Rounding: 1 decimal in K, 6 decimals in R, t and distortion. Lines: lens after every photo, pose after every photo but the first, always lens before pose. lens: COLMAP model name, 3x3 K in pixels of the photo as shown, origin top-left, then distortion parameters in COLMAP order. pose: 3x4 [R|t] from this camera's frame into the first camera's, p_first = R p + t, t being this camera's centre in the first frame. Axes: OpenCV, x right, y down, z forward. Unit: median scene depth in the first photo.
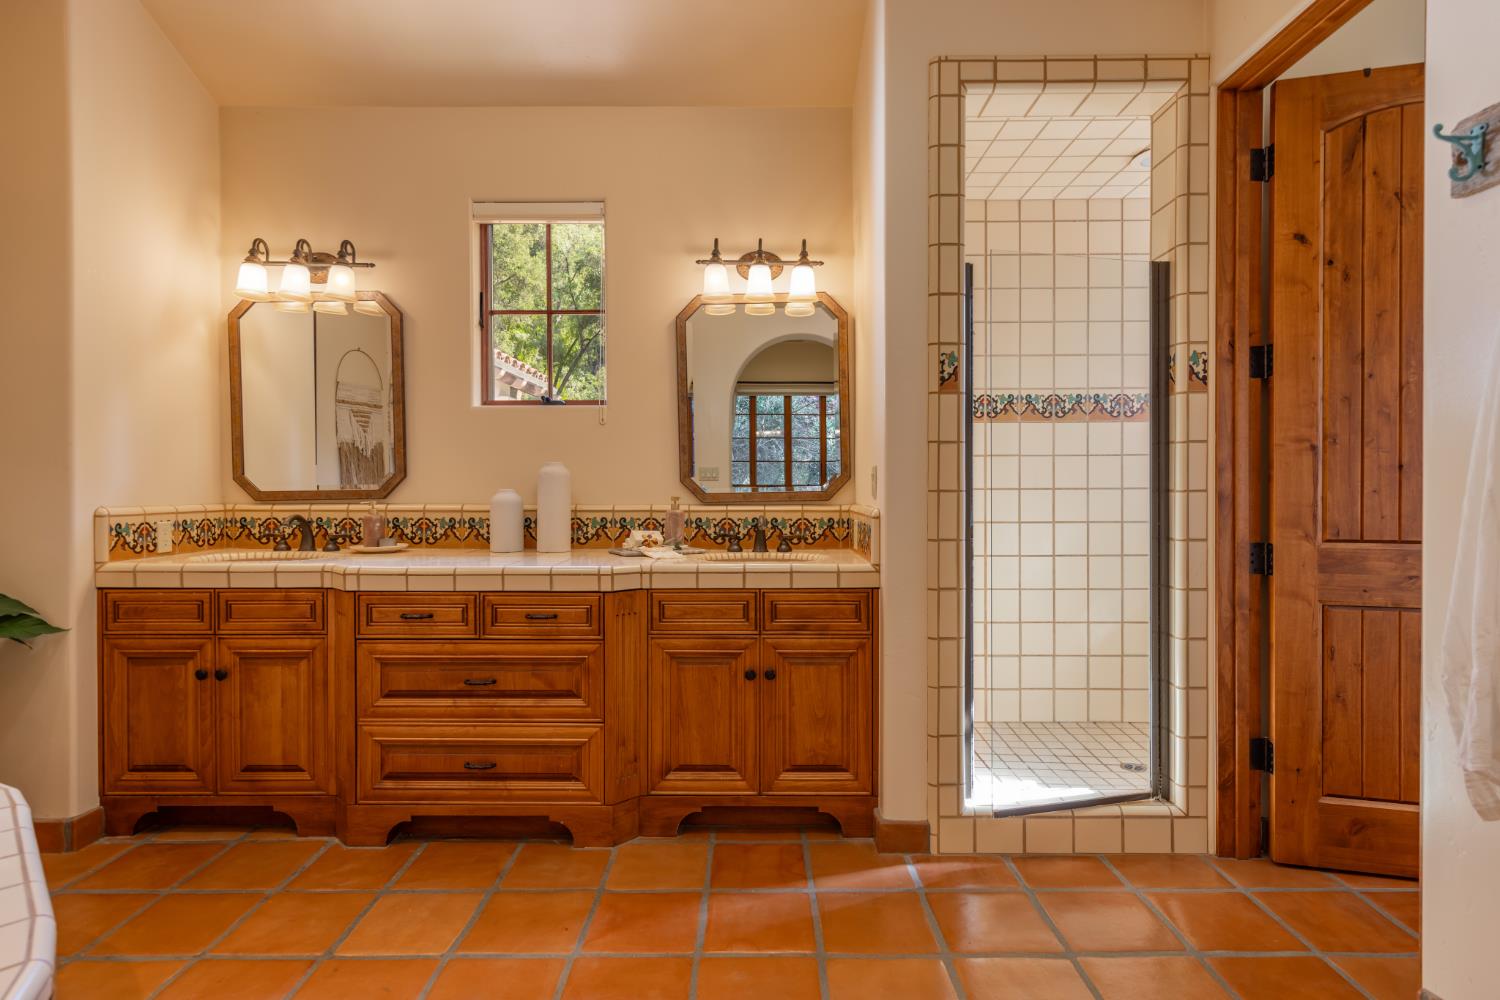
lens RADIAL K [[794.6, 0, 750.0], [0, 794.6, 500.0], [0, 0, 1]] dist [0.000794, -0.000445]
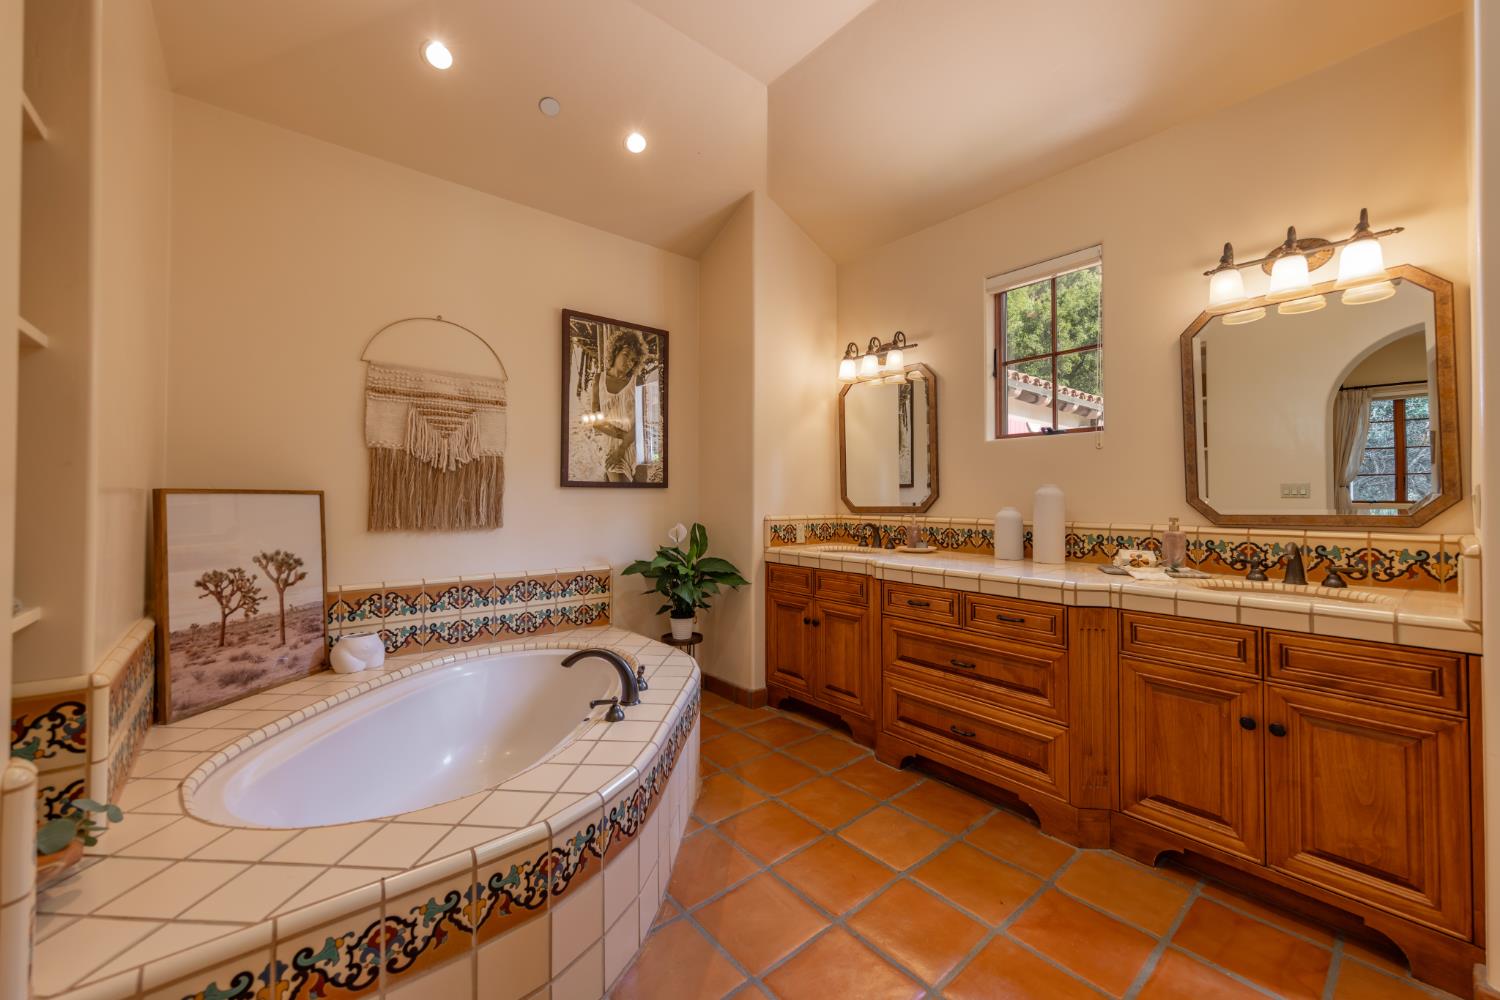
lens RADIAL K [[582.8, 0, 744.7], [0, 582.8, 495.1], [0, 0, 1]] dist [0.001703, -0.000058]
pose [[0.637953, -0.002787, -0.770070, 0.138302], [-0.015597, 0.999742, -0.016539, -0.013452], [0.769917, 0.022562, 0.637745, 0.144625]]
